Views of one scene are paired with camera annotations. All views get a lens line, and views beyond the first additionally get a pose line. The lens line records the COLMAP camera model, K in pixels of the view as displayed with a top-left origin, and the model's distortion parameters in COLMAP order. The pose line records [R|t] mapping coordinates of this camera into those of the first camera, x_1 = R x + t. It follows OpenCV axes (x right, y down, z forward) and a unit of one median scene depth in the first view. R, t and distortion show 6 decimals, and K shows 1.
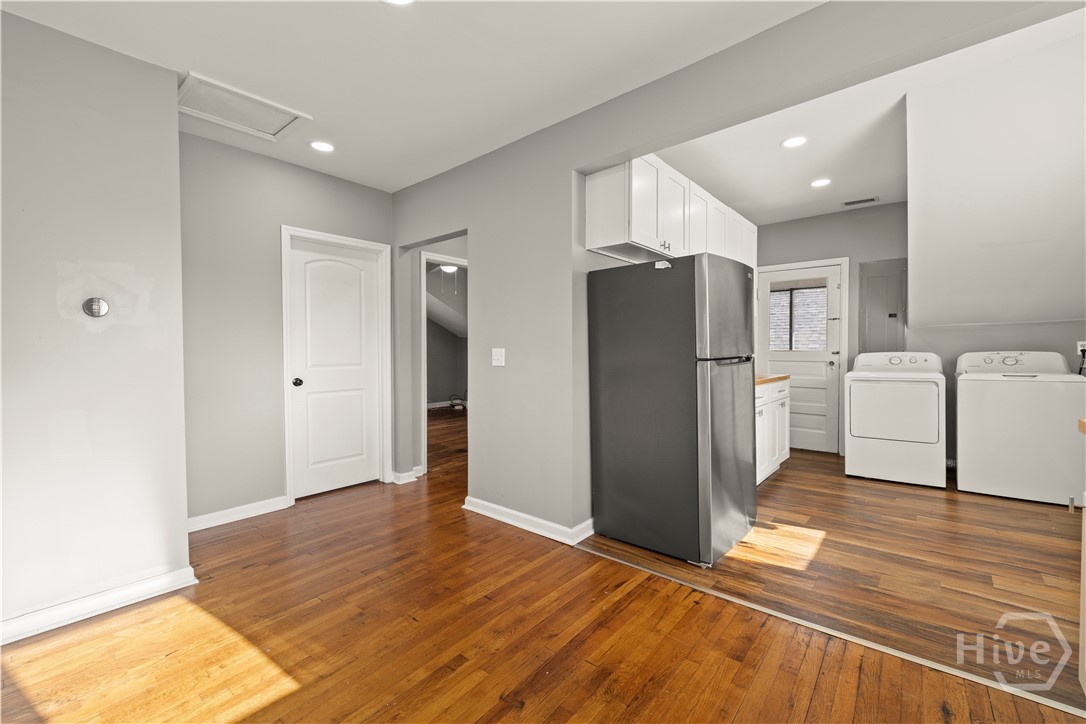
lens RADIAL K [[454.6, 0, 543.8], [0, 454.6, 361.1], [0, 0, 1]] dist [-0.000137, 0.001047]
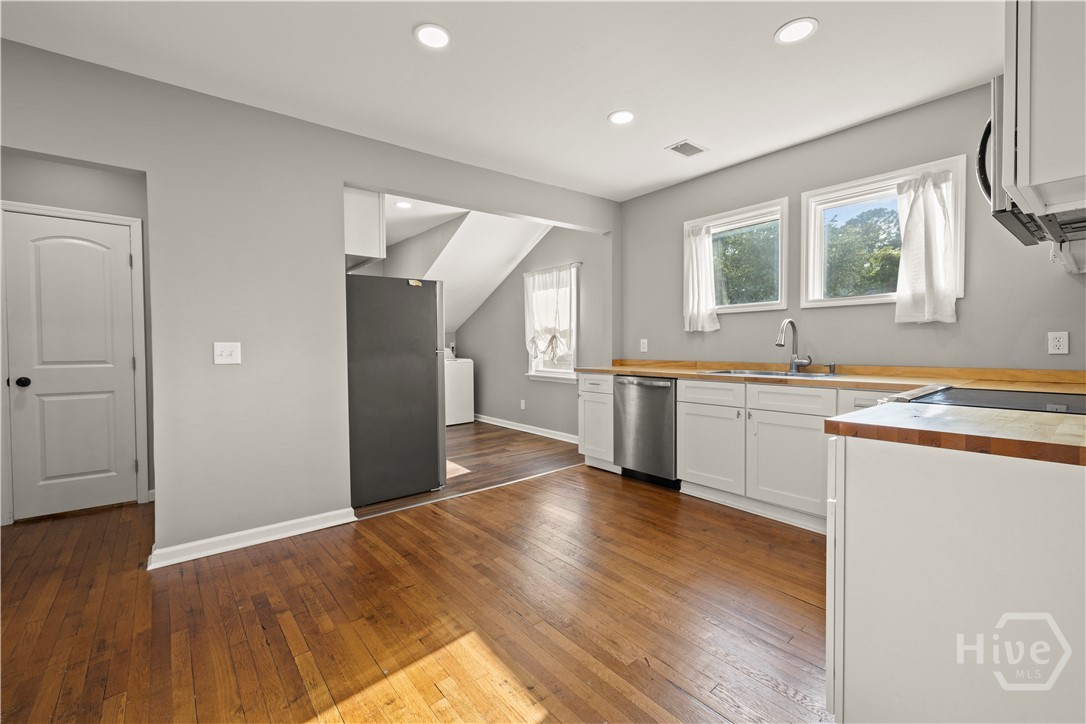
lens RADIAL K [[454.6, 0, 543.6], [0, 454.6, 358.0], [0, 0, 1]] dist [-0.000137, 0.001047]
pose [[0.183402, -0.021859, 0.982795, -0.688671], [0.029218, 0.999432, 0.016777, 0.002737], [-0.982604, 0.025638, 0.183936, 0.246302]]
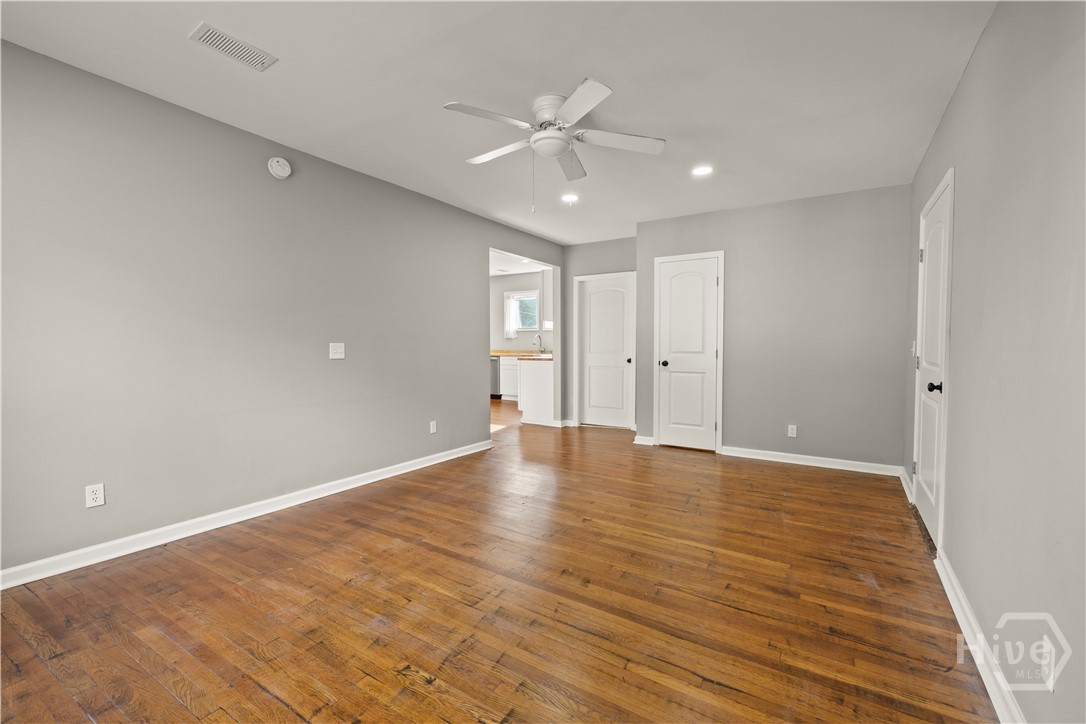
lens RADIAL K [[454.6, 0, 543.6], [0, 454.6, 360.3], [0, 0, 1]] dist [-0.000137, 0.001047]
pose [[-0.142961, -0.036363, 0.989060, -2.175824], [0.025473, 0.998859, 0.040405, -0.003984], [-0.989400, 0.030970, -0.141872, 0.265491]]
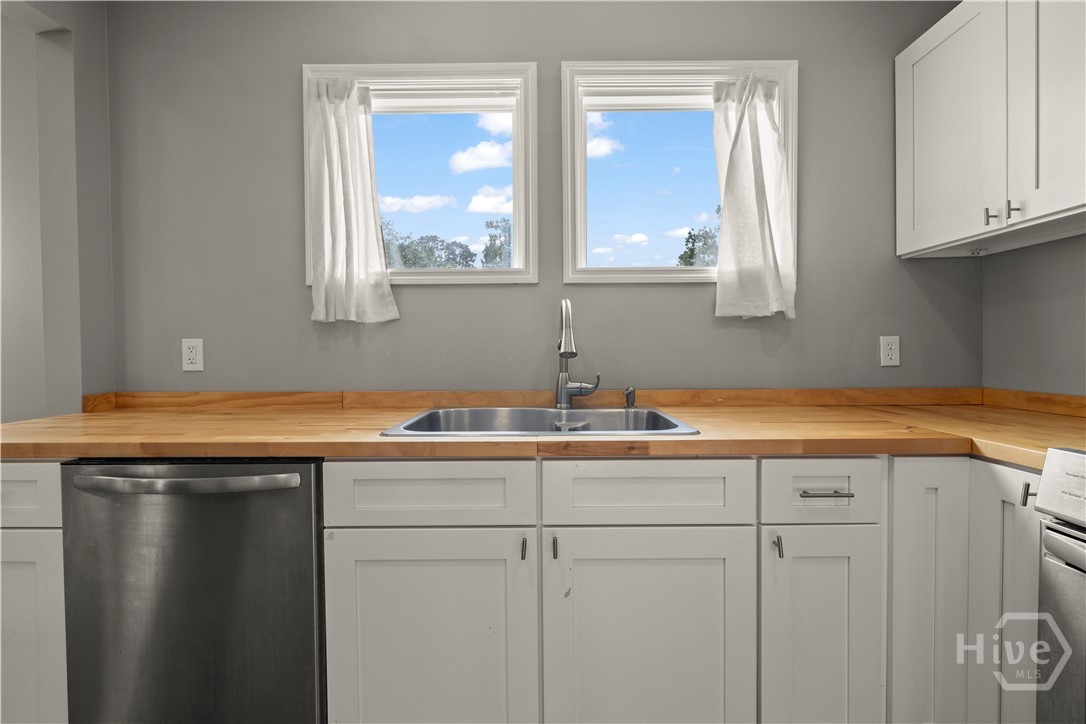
lens RADIAL K [[454.6, 0, 542.6], [0, 454.6, 358.8], [0, 0, 1]] dist [-0.000137, 0.001047]
pose [[-0.640637, -0.007137, 0.767810, -0.062198], [0.027197, 0.999118, 0.031980, -0.003295], [-0.767362, 0.041369, -0.639878, 0.229409]]
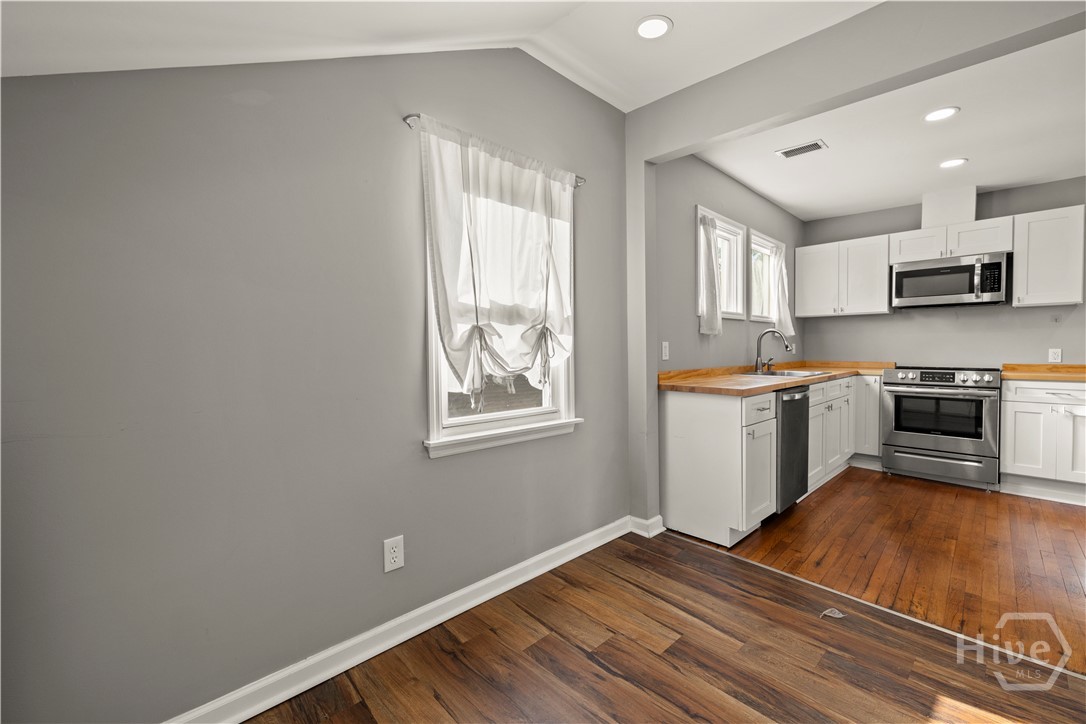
lens RADIAL K [[454.6, 0, 545.5], [0, 454.6, 359.3], [0, 0, 1]] dist [-0.000137, 0.001047]
pose [[-0.995623, 0.006439, 0.093240, 0.674859], [0.011187, 0.998662, 0.050487, -0.031831], [-0.092790, 0.051309, -0.994363, 1.065560]]
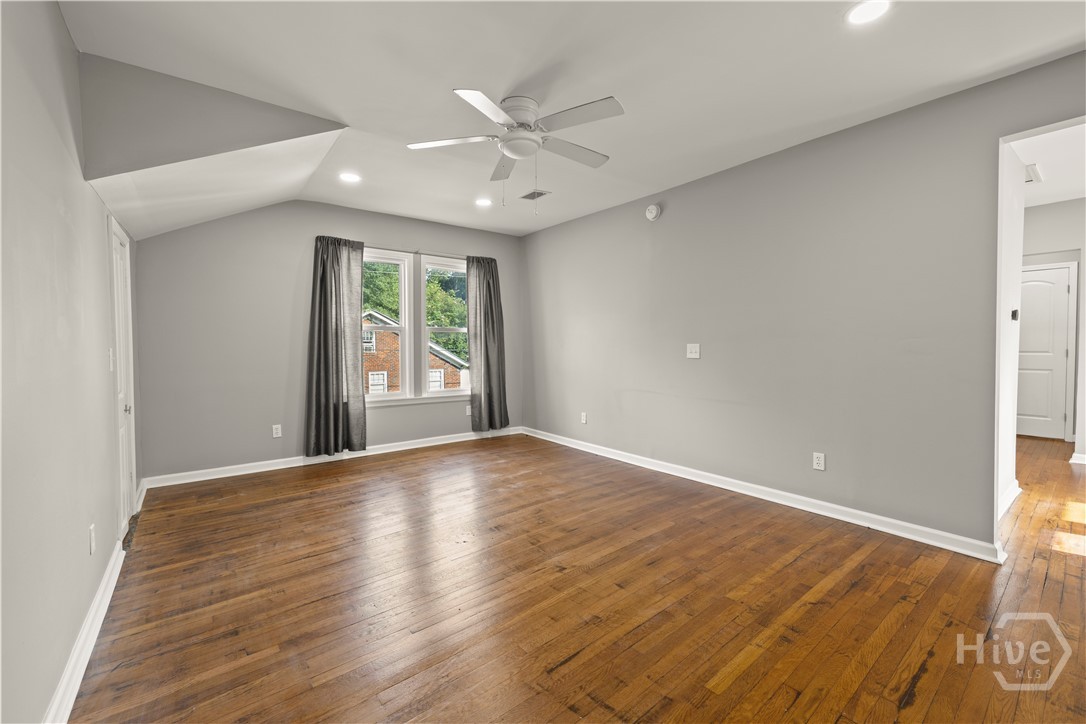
lens RADIAL K [[454.6, 0, 542.0], [0, 454.6, 360.2], [0, 0, 1]] dist [-0.000137, 0.001047]
pose [[0.979508, 0.000788, -0.201406, -1.293740], [0.000002, 0.999992, 0.003924, 0.021202], [0.201408, -0.003844, 0.979500, -0.542451]]
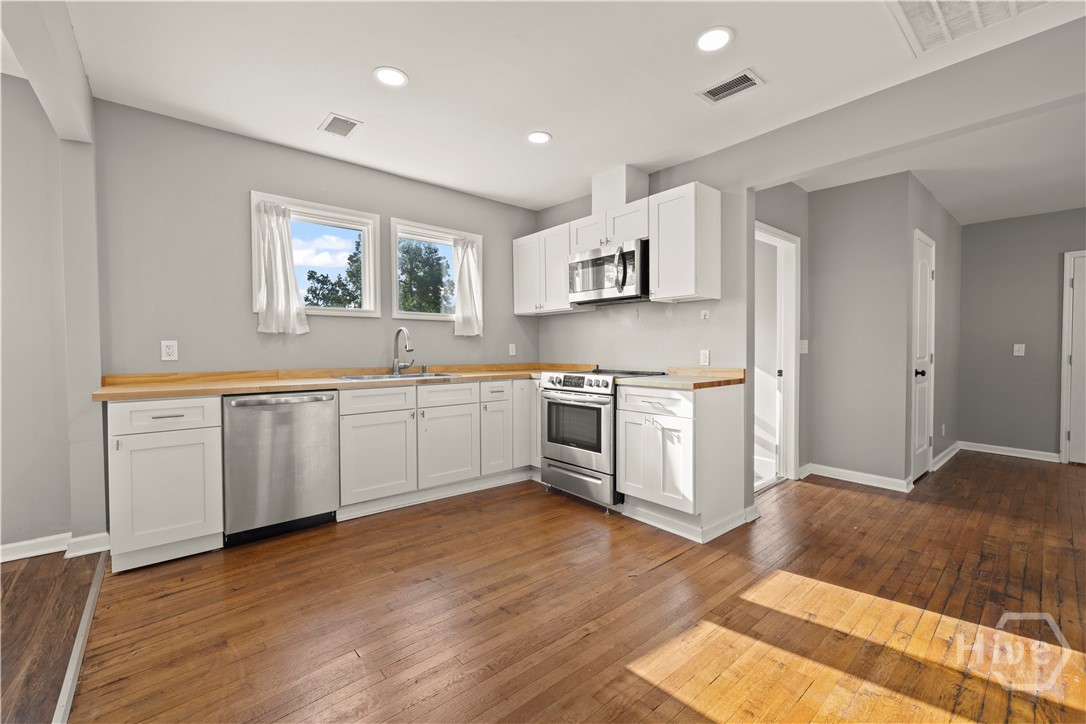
lens RADIAL K [[454.6, 0, 544.0], [0, 454.6, 359.0], [0, 0, 1]] dist [-0.000137, 0.001047]
pose [[-0.986938, 0.002433, 0.161083, -0.215365], [0.009906, 0.998910, 0.045608, -0.016695], [-0.160796, 0.046608, -0.985887, 0.861935]]
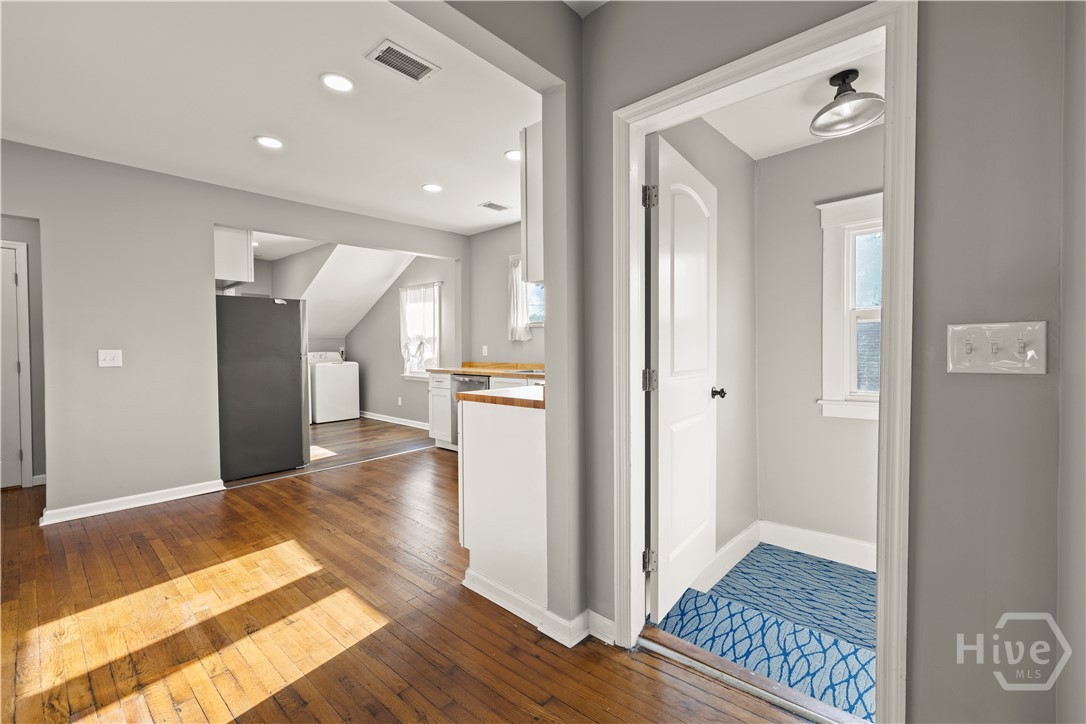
lens RADIAL K [[454.6, 0, 543.2], [0, 454.6, 358.9], [0, 0, 1]] dist [-0.000137, 0.001047]
pose [[0.031167, -0.018805, 0.999337, -0.964419], [0.029394, 0.999408, 0.017890, 0.003043], [-0.999082, 0.028817, 0.031702, -0.033289]]
